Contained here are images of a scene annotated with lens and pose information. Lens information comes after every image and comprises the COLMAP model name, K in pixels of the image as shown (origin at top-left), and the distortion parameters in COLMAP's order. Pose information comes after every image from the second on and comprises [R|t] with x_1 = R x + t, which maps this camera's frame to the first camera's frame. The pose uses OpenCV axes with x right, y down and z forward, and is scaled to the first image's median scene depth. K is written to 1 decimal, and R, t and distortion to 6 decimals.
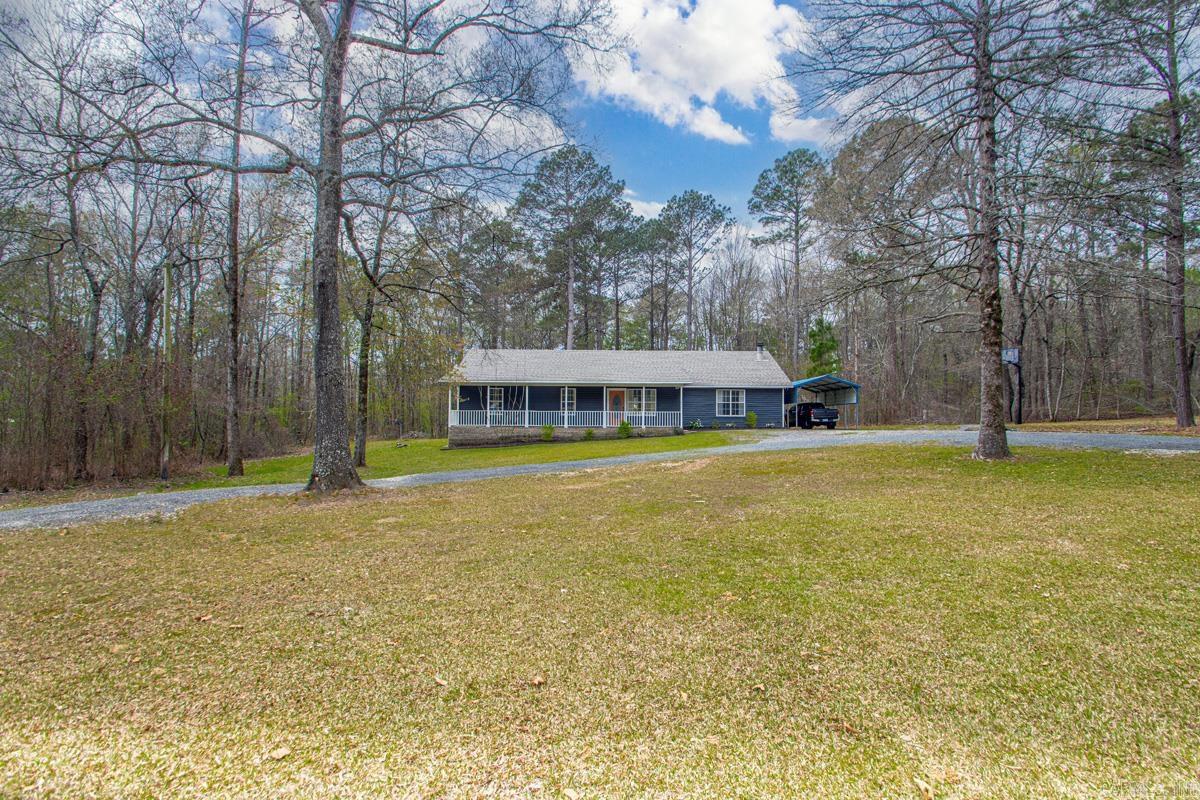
lens RADIAL K [[564.8, 0, 606.3], [0, 564.8, 389.0], [0, 0, 1]] dist [0.000118, -0.011150]
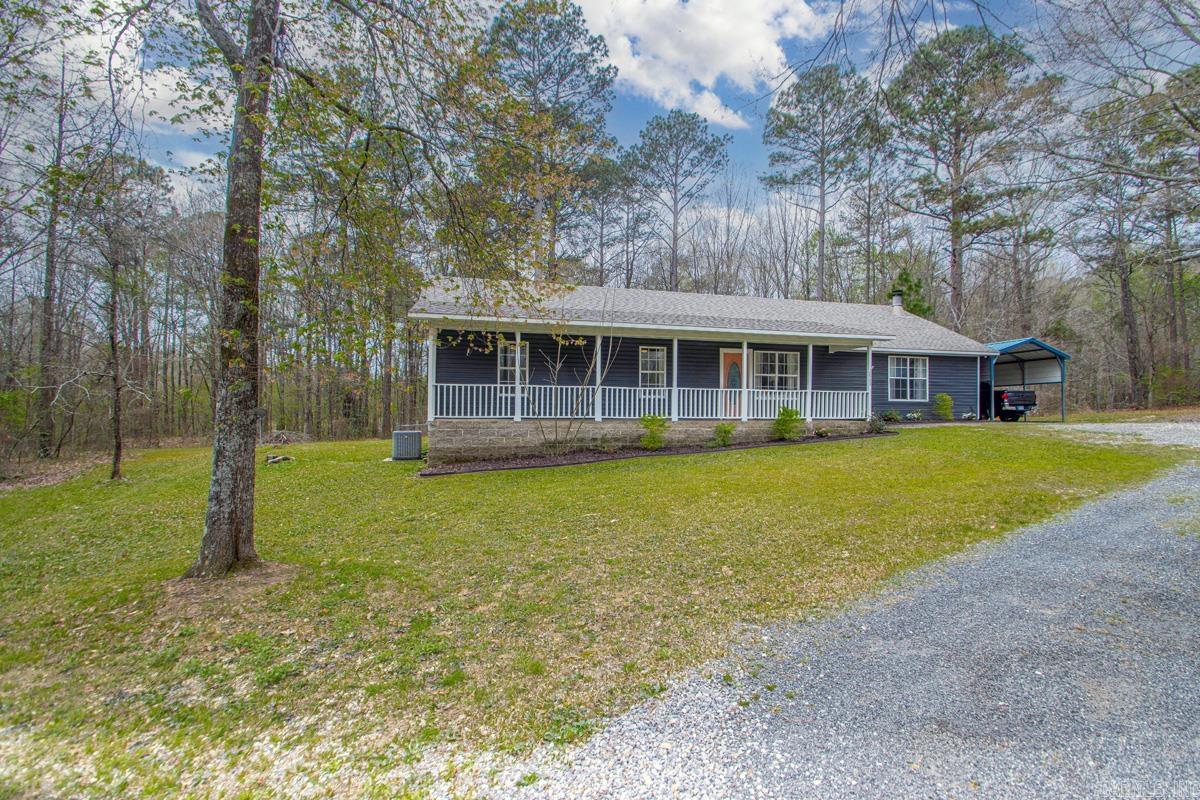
lens RADIAL K [[531.8, 0, 600.0], [0, 531.8, 400.0], [0, 0, 1]] dist [0.001886, 0.000163]
pose [[0.971611, 0.006421, 0.236498, -0.237220], [-0.017028, 0.998937, 0.042838, 0.029157], [-0.235971, -0.045649, 0.970687, 0.538272]]
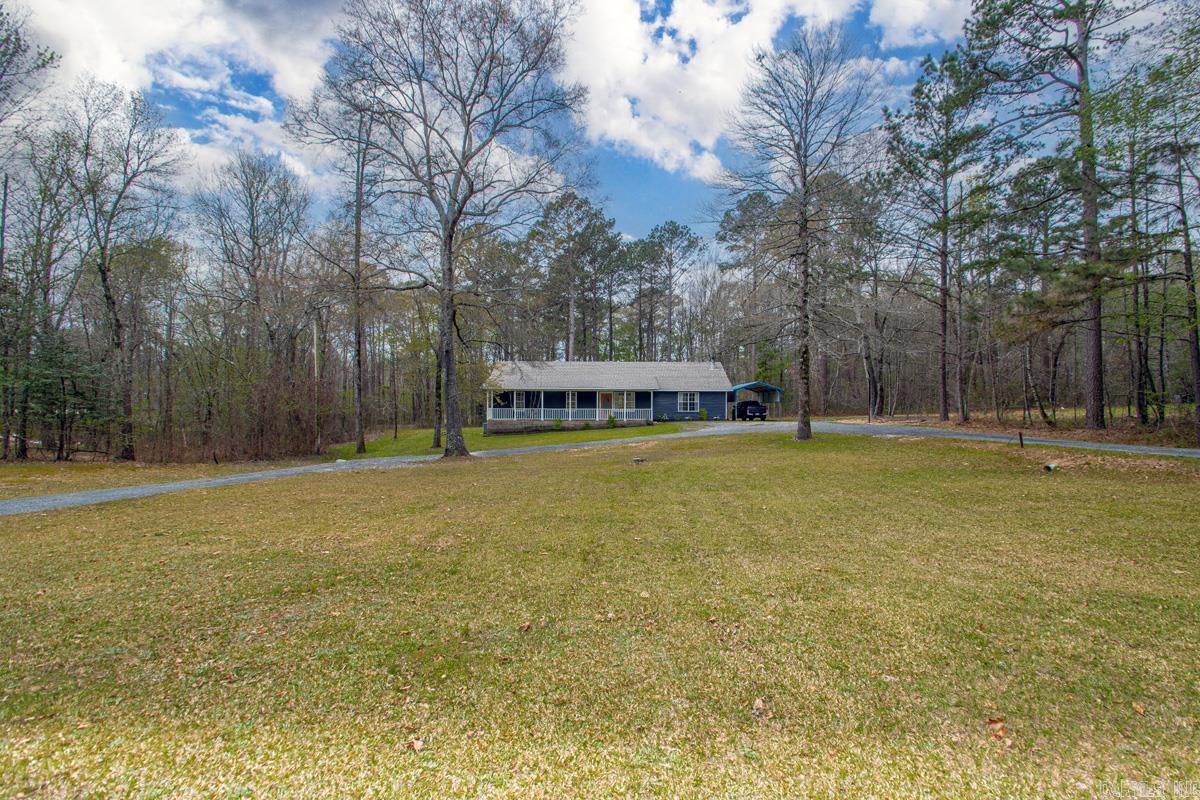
lens RADIAL K [[564.8, 0, 606.3], [0, 564.8, 389.0], [0, 0, 1]] dist [0.000118, -0.011150]
pose [[0.999991, -0.002988, 0.003049, 0.014328], [0.002915, 0.999710, 0.023901, -0.041946], [-0.003120, -0.023892, 0.999710, -0.395271]]
